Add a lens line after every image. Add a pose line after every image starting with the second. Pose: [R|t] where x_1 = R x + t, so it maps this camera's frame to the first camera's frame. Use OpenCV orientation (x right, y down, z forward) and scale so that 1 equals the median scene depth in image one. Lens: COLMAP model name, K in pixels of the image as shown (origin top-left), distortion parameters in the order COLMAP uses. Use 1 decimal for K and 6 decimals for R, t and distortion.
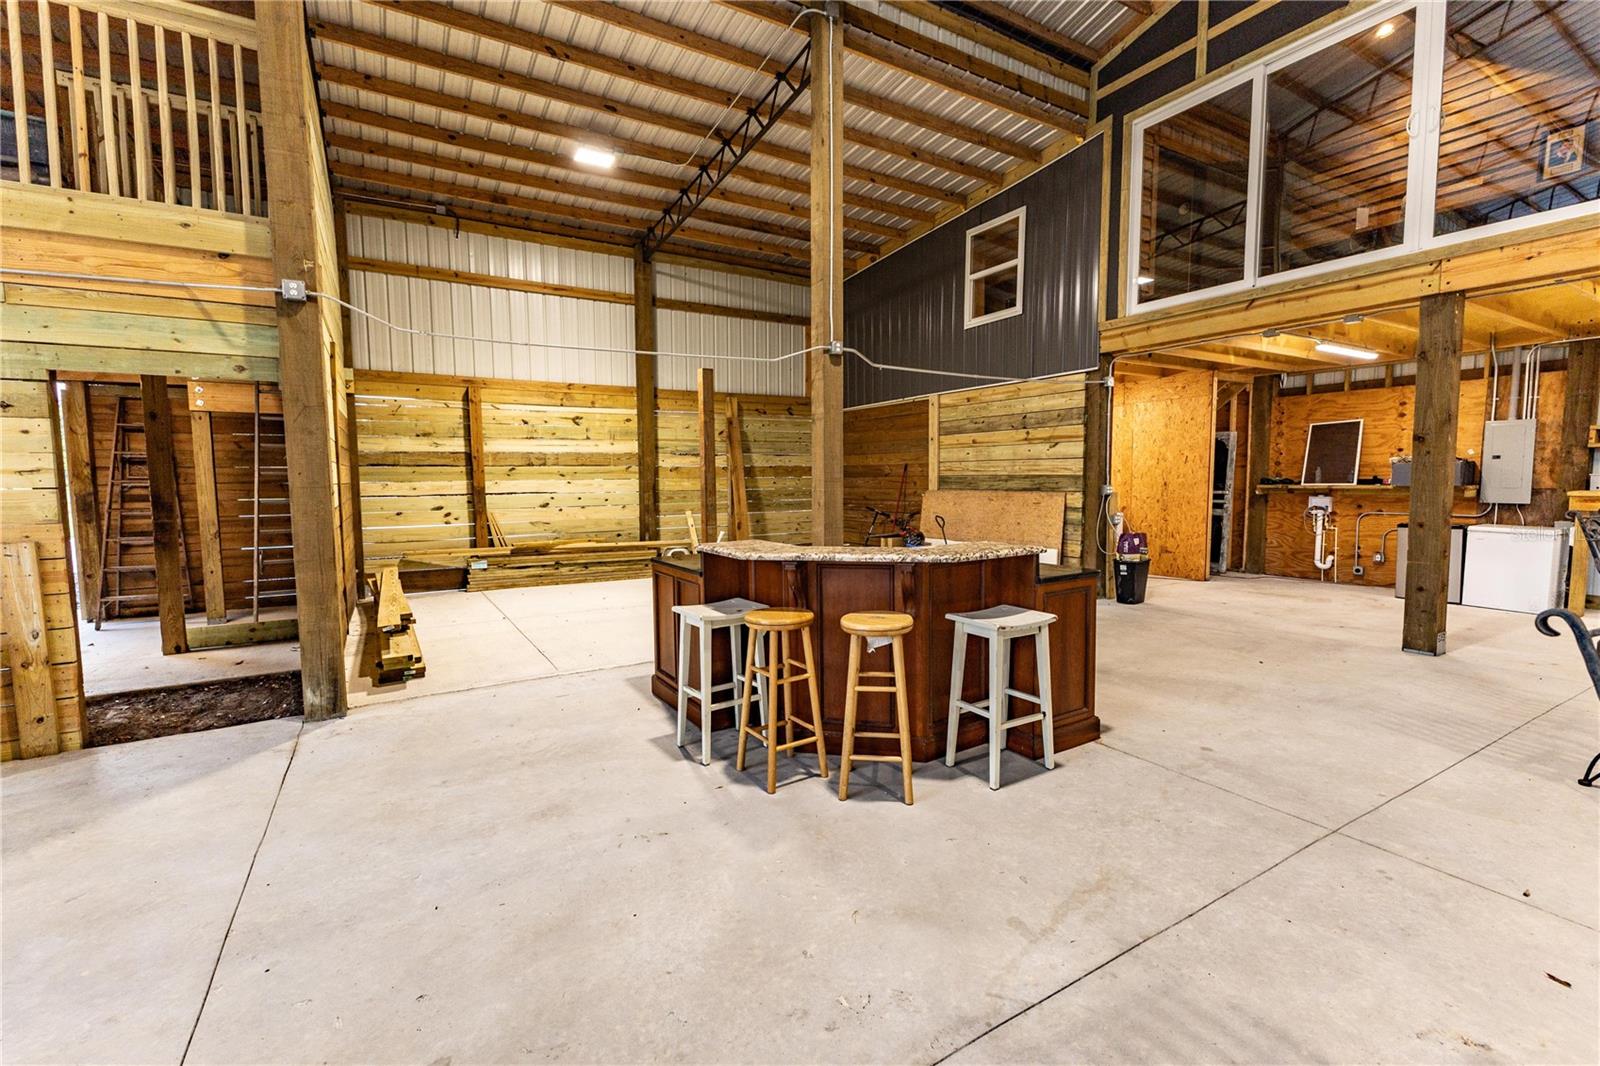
lens RADIAL K [[667.0, 0, 786.7], [0, 667.0, 535.2], [0, 0, 1]] dist [-0.015843, 0.000080]
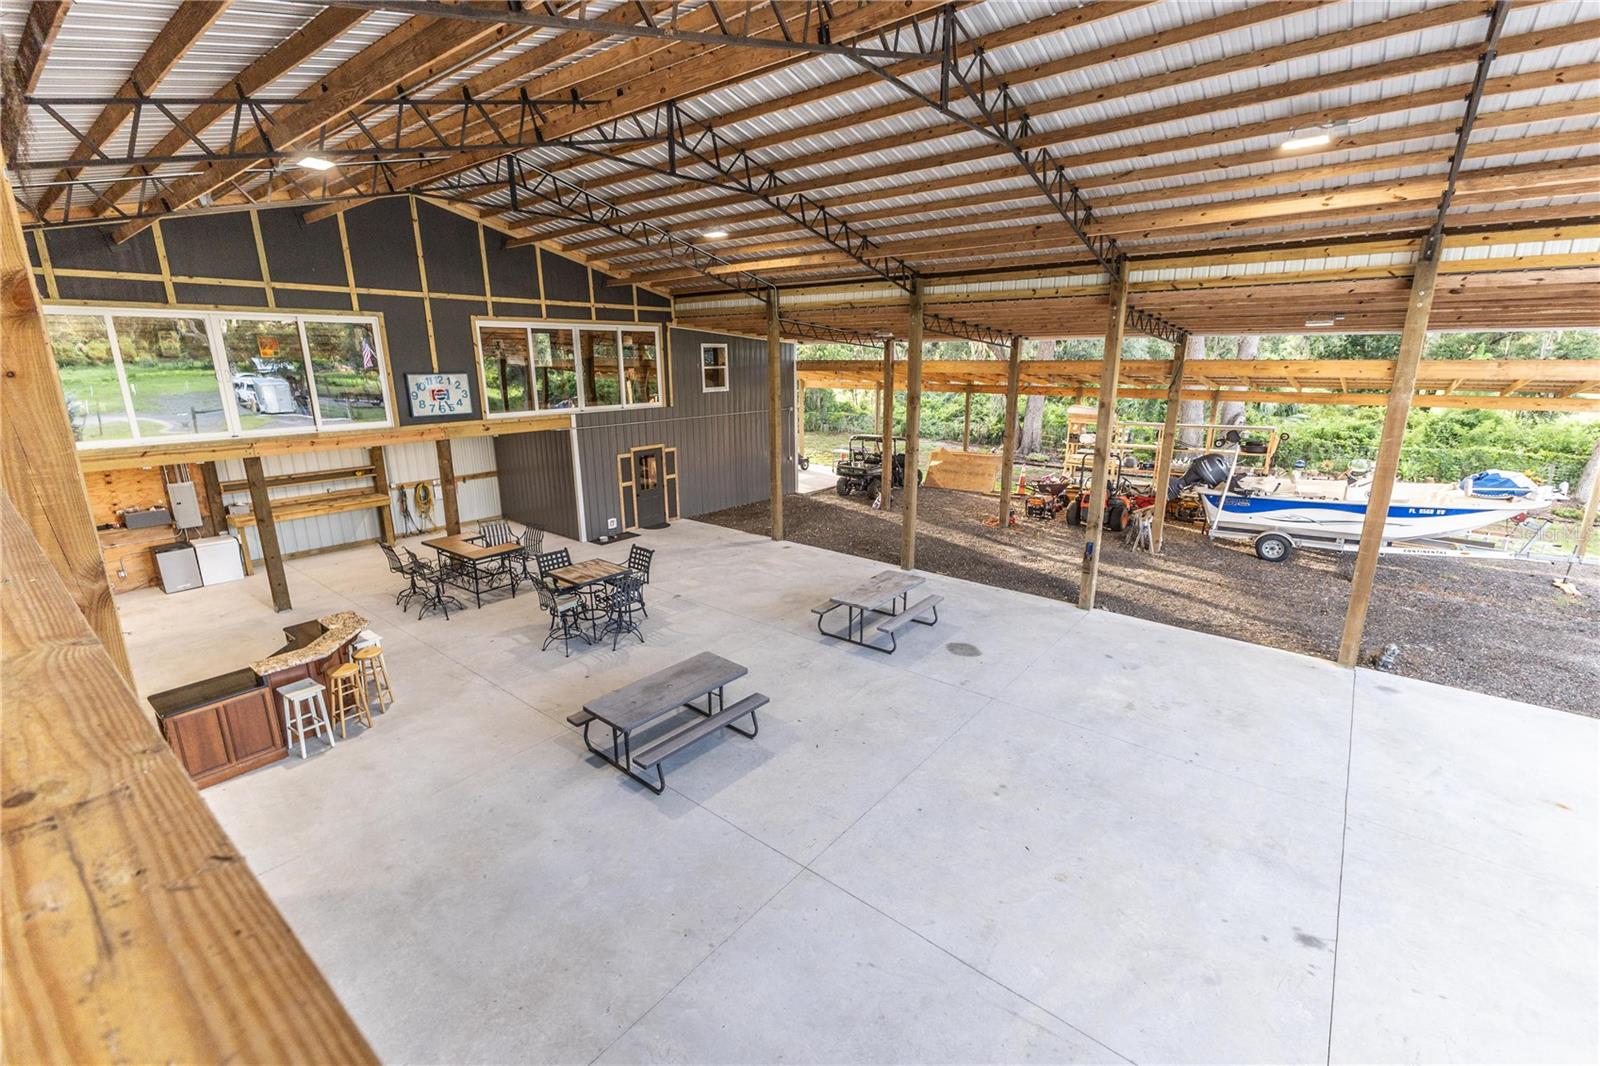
lens RADIAL K [[687.7, 0, 800.0], [0, 687.7, 533.0], [0, 0, 1]] dist [0.011340, -0.000223]
pose [[-0.350249, -0.228374, 0.908389, -1.042472], [0.084015, 0.958252, 0.273303, -0.344832], [-0.932881, 0.172042, -0.316440, 0.017385]]
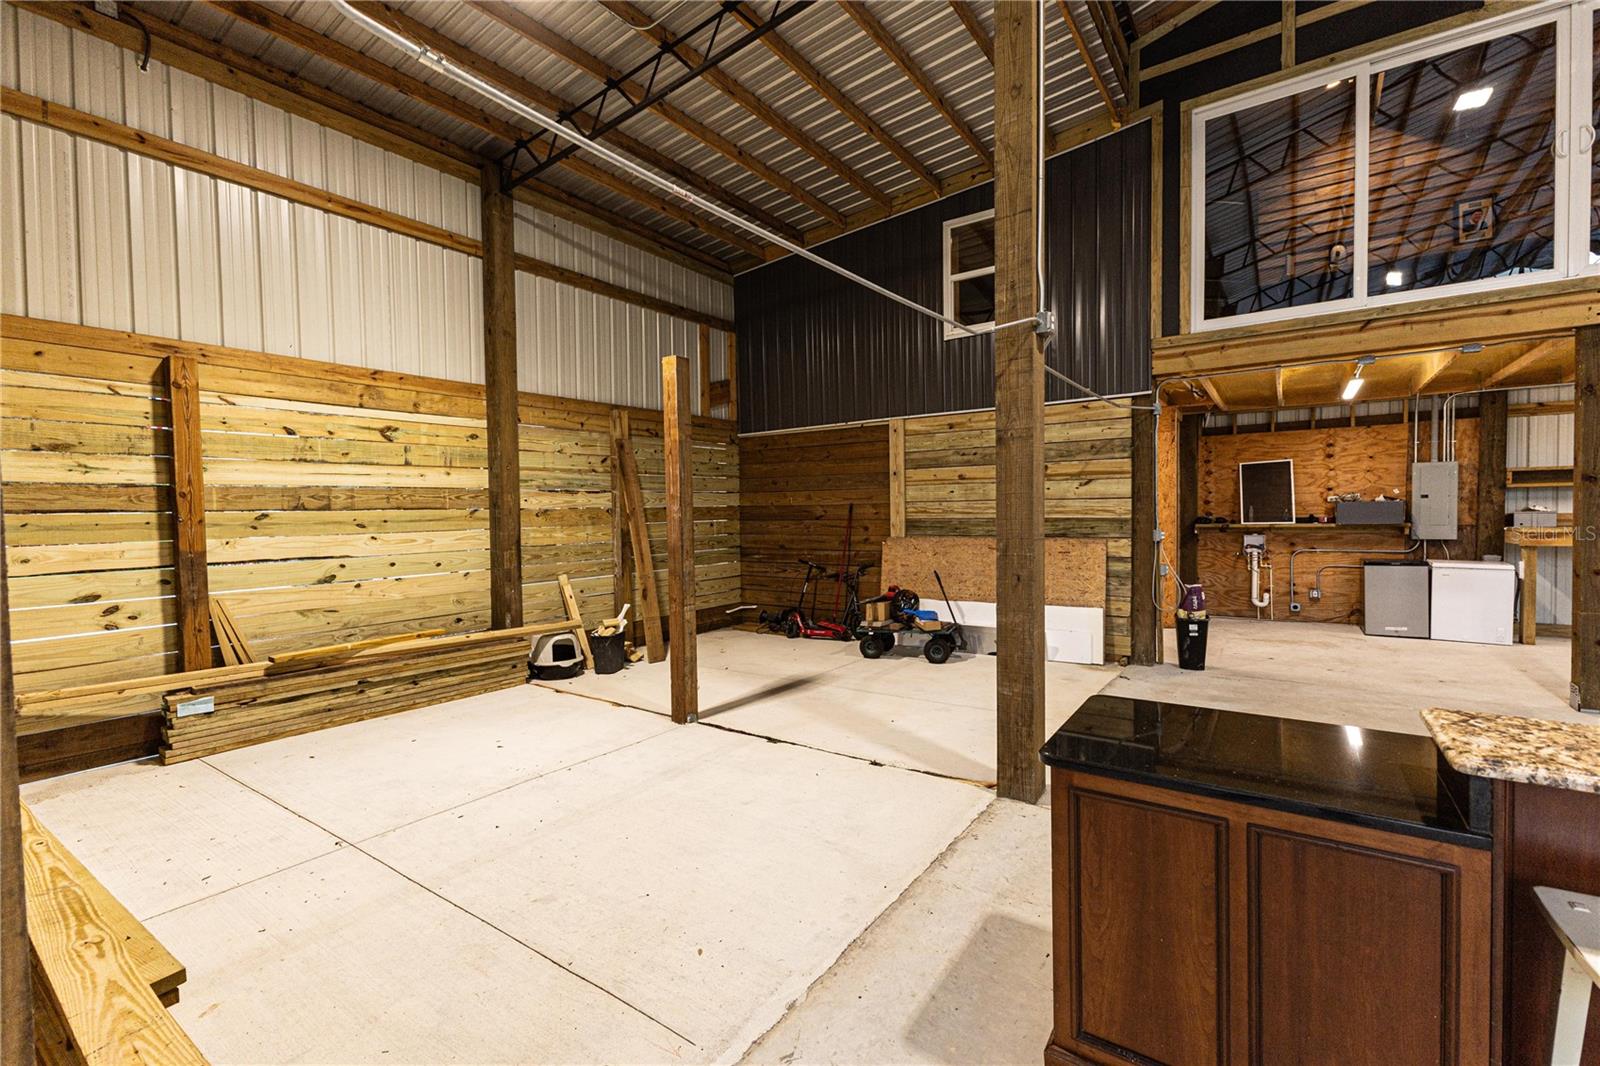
lens RADIAL K [[685.1, 0, 800.0], [0, 685.1, 533.0], [0, 0, 1]] dist [-0.001678, -0.000776]
pose [[0.914513, -0.020073, 0.404058, -0.243873], [0.043734, 0.997820, -0.049413, -0.040251], [-0.402186, 0.062860, 0.913398, 0.323795]]
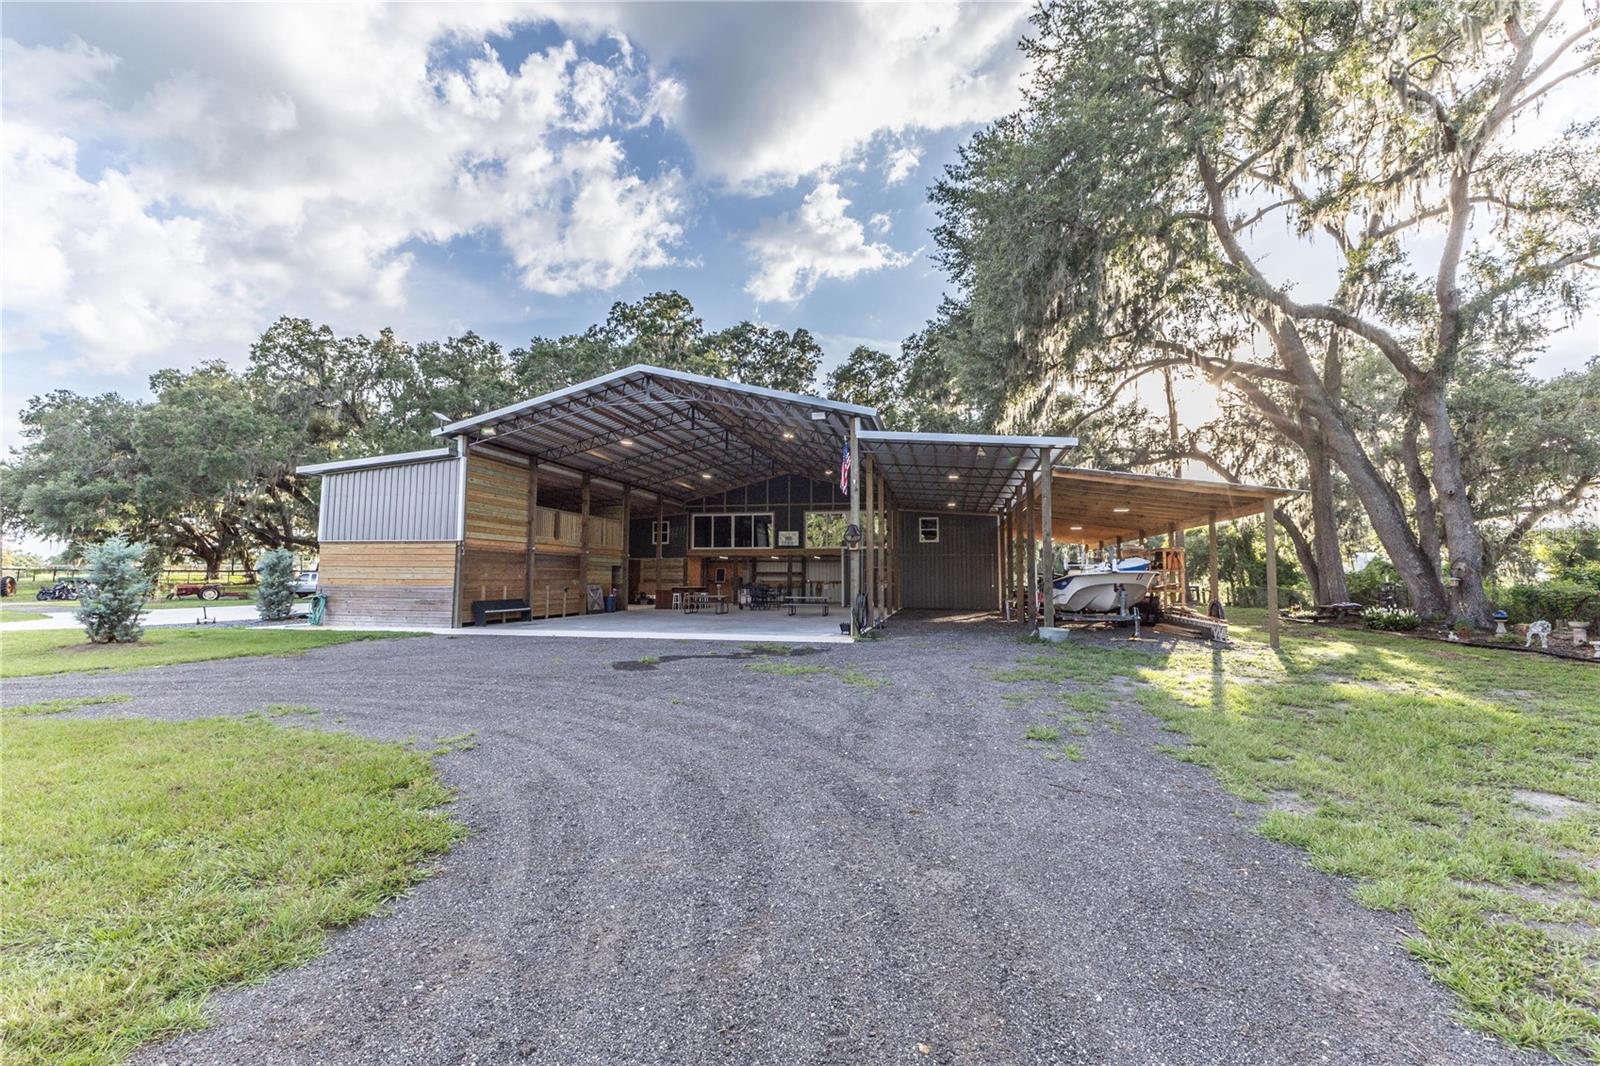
lens RADIAL K [[687.7, 0, 800.0], [0, 687.7, 533.0], [0, 0, 1]] dist [0.011340, -0.000223]
pose [[0.668850, 0.066211, 0.740443, -2.423085], [0.047177, 0.990238, -0.131163, 0.248604], [-0.741899, 0.122661, 0.659197, -2.667370]]
